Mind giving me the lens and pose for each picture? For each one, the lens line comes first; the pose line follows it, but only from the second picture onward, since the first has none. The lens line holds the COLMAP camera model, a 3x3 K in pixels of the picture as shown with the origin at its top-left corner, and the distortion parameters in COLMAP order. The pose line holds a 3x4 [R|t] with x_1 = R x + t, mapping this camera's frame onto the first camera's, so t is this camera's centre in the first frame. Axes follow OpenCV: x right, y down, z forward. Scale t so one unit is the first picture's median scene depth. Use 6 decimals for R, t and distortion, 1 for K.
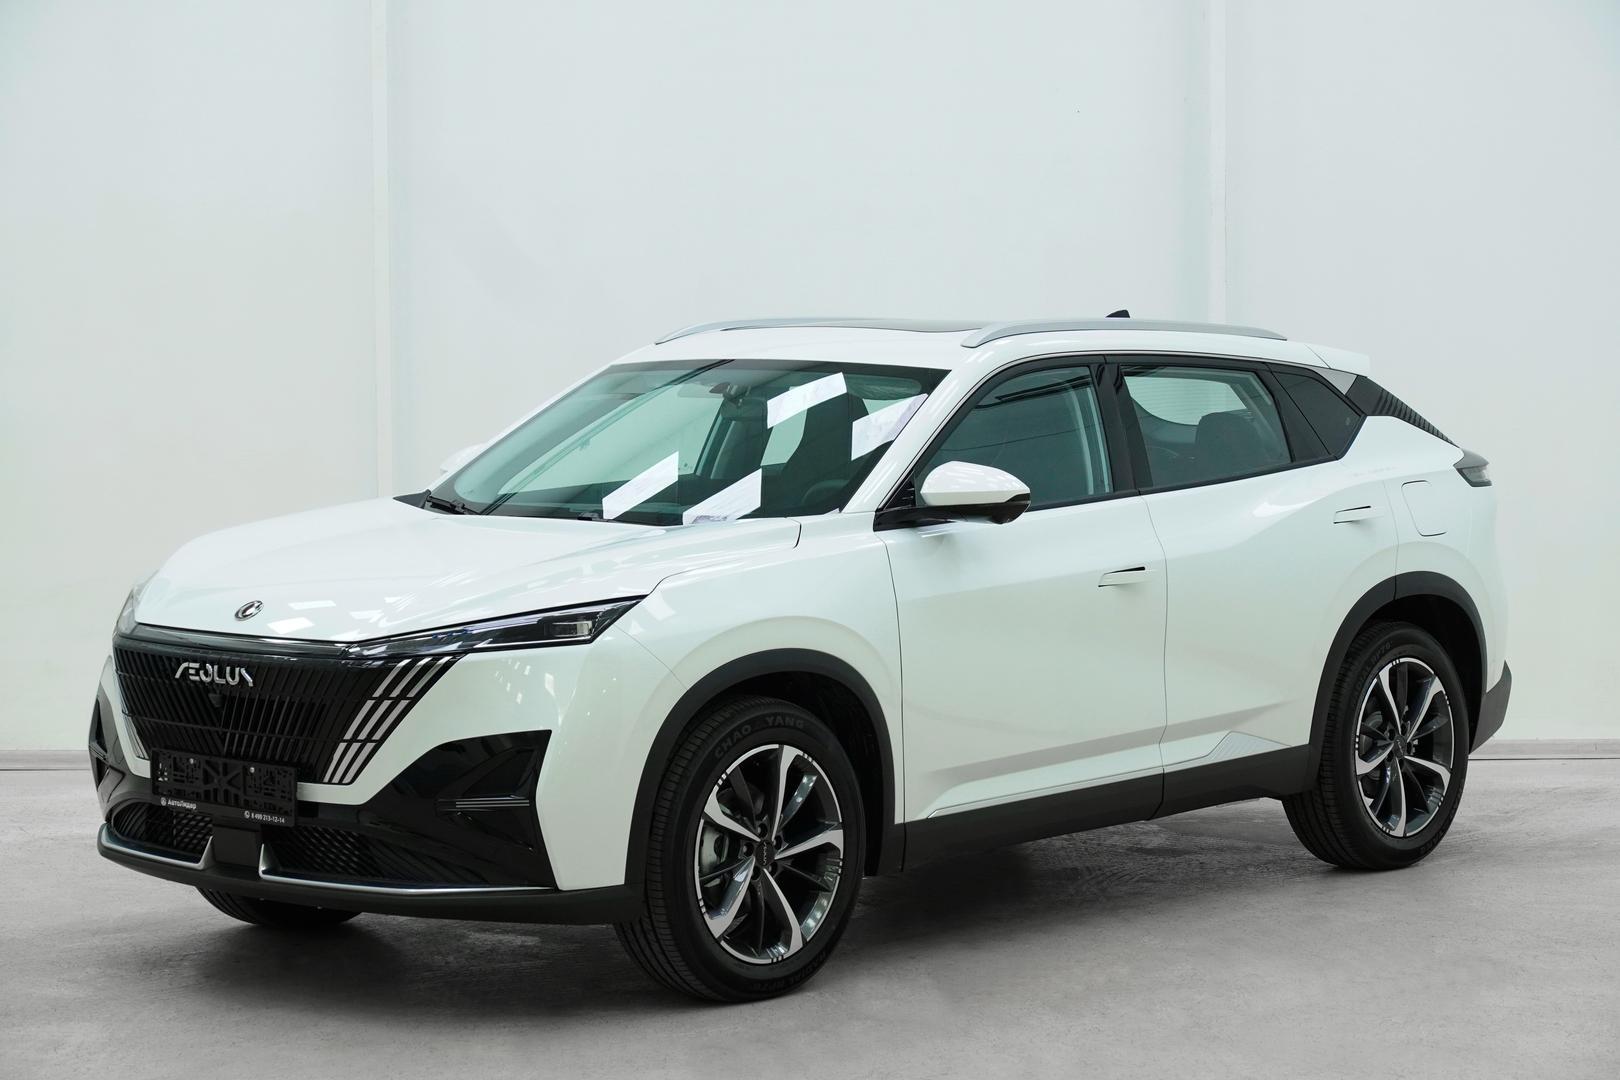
lens RADIAL K [[3933.8, 0, 810.0], [0, 3933.8, 540.0], [0, 0, 1]] dist [-0.058484, -0.279139]
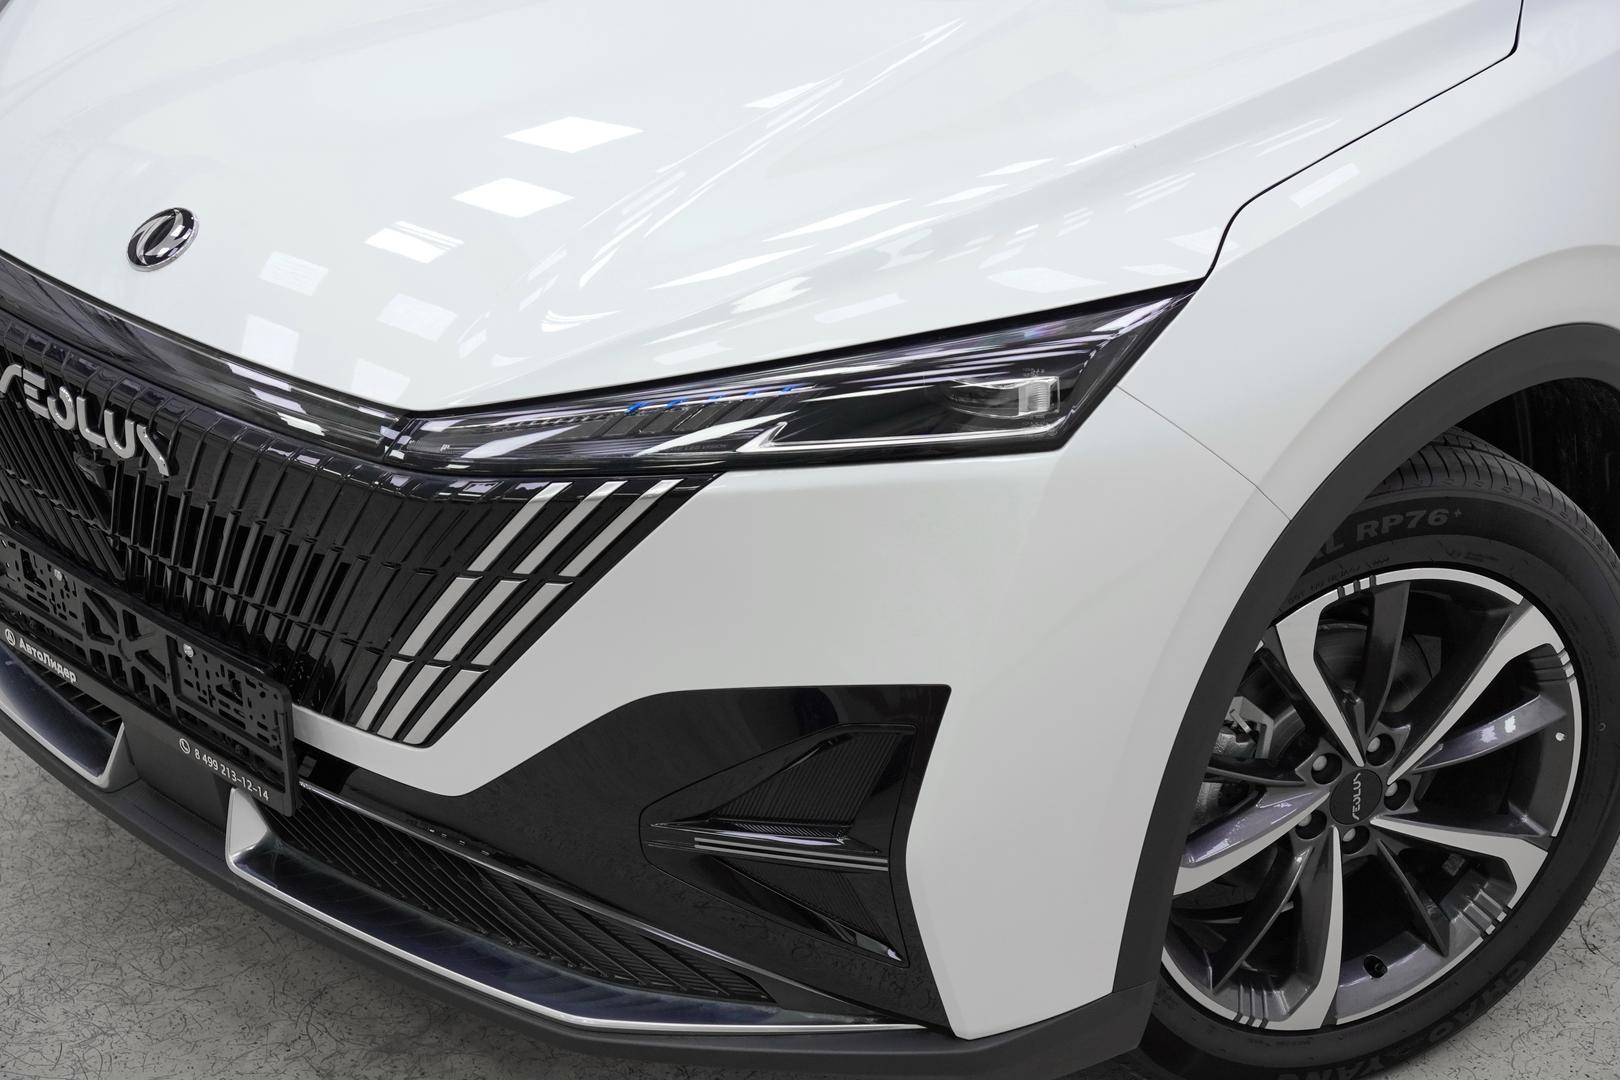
lens RADIAL K [[2892.7, 0, 810.0], [0, 2892.7, 540.0], [0, 0, 1]] dist [-0.008925, 0.004461]
pose [[0.999224, 0.020671, -0.033519, -0.069188], [-0.006285, 0.923961, 0.382435, -0.067991], [0.038875, -0.381928, 0.923374, 0.743421]]
